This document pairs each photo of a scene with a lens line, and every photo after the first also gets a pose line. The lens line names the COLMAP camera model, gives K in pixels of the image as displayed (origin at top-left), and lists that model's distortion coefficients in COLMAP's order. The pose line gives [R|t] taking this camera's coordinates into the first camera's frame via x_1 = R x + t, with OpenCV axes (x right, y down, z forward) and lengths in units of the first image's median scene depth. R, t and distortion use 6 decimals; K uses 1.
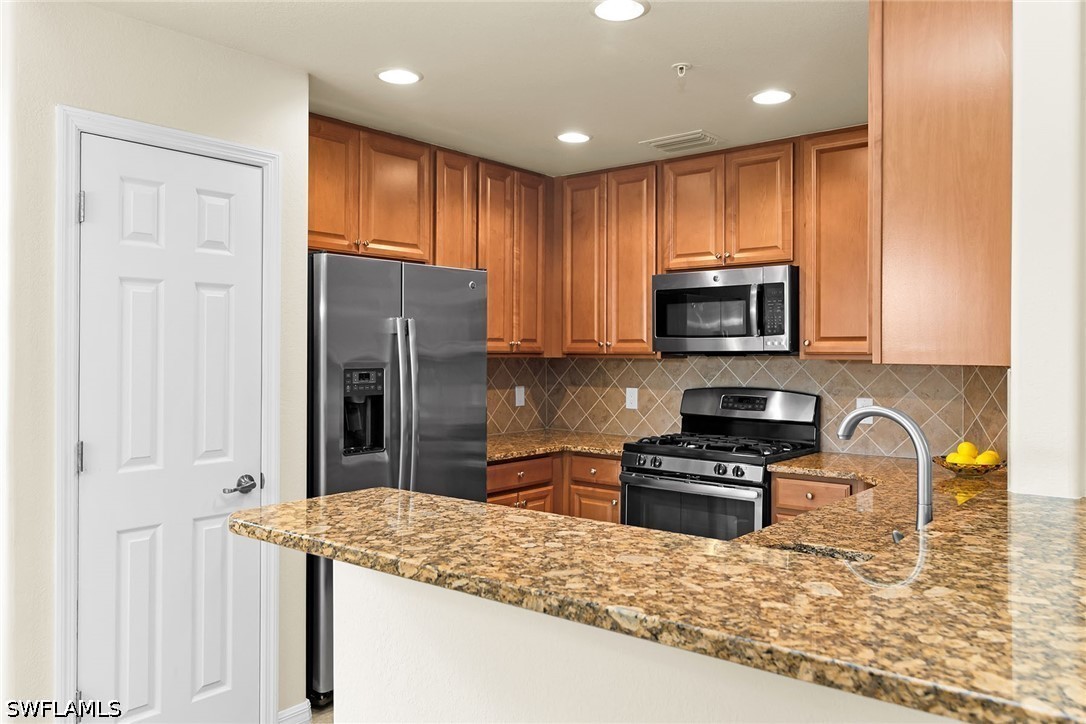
lens RADIAL K [[830.3, 0, 539.4], [0, 830.3, 345.4], [0, 0, 1]] dist [0.000307, 0.002171]
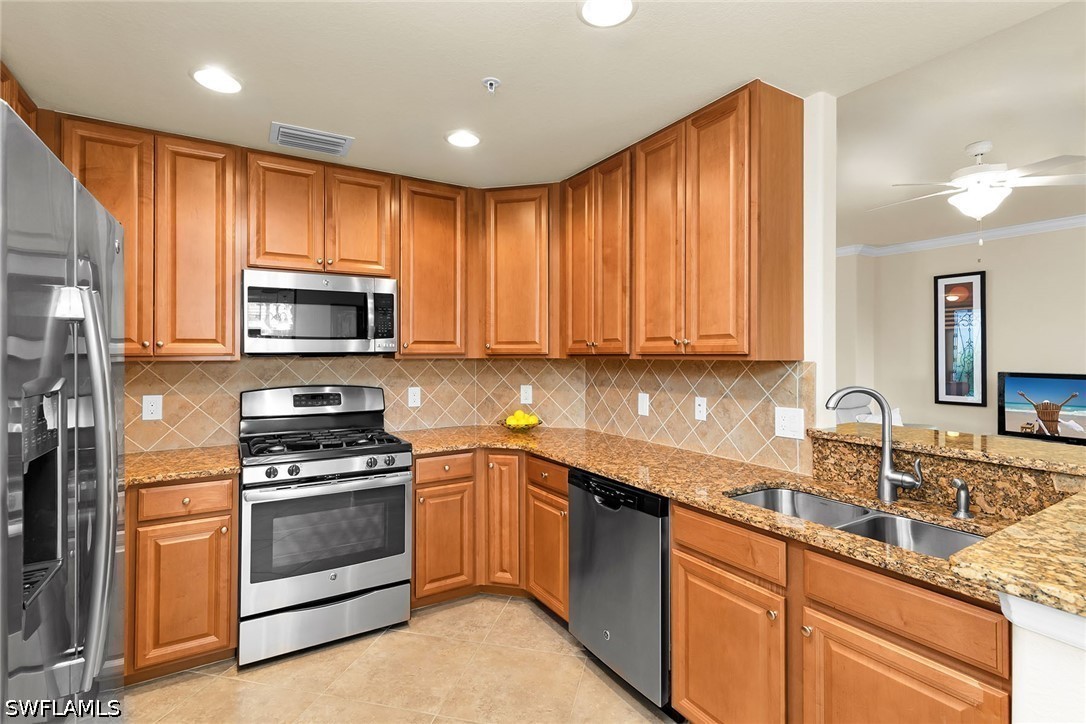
lens RADIAL K [[523.6, 0, 545.0], [0, 523.6, 350.0], [0, 0, 1]] dist [0.003325, 0.000515]
pose [[0.329665, 0.002048, 0.944096, -0.313889], [-0.003596, 0.999993, -0.000913, 0.003887], [-0.944091, -0.003094, 0.329670, 0.513379]]
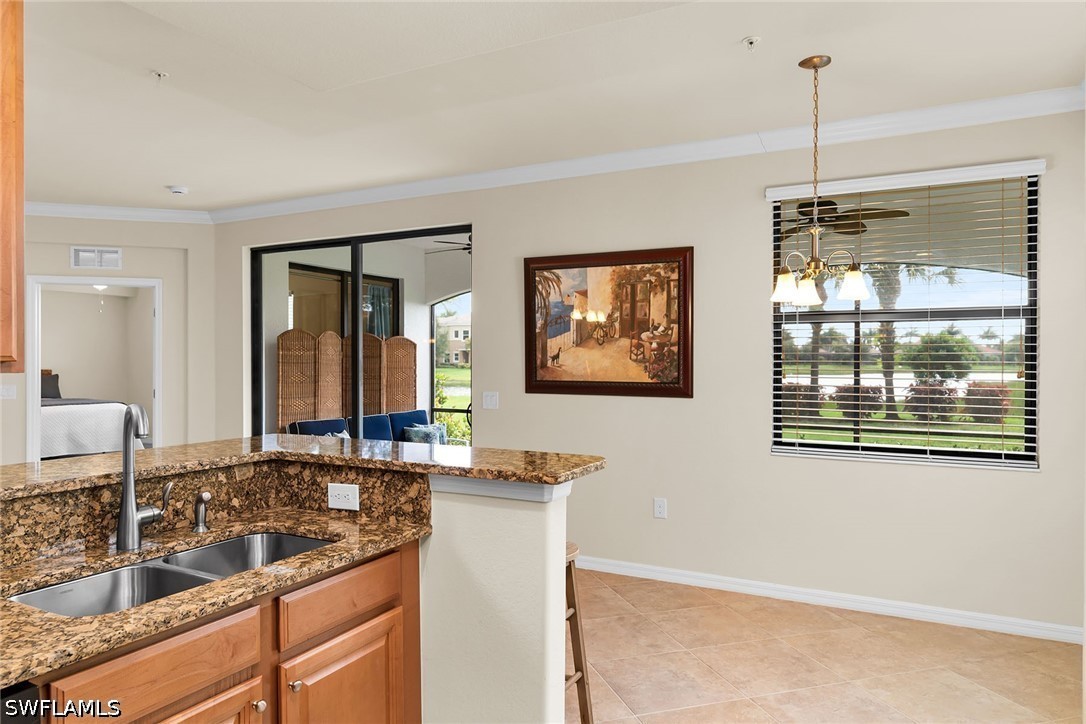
lens RADIAL K [[716.1, 0, 538.9], [0, 716.1, 346.4], [0, 0, 1]] dist [0.008367, 0.001929]
pose [[-0.978357, -0.010746, -0.206645, 0.023947], [-0.005802, 0.999683, -0.024516, 0.006208], [0.206843, -0.022787, -0.978109, 0.893990]]
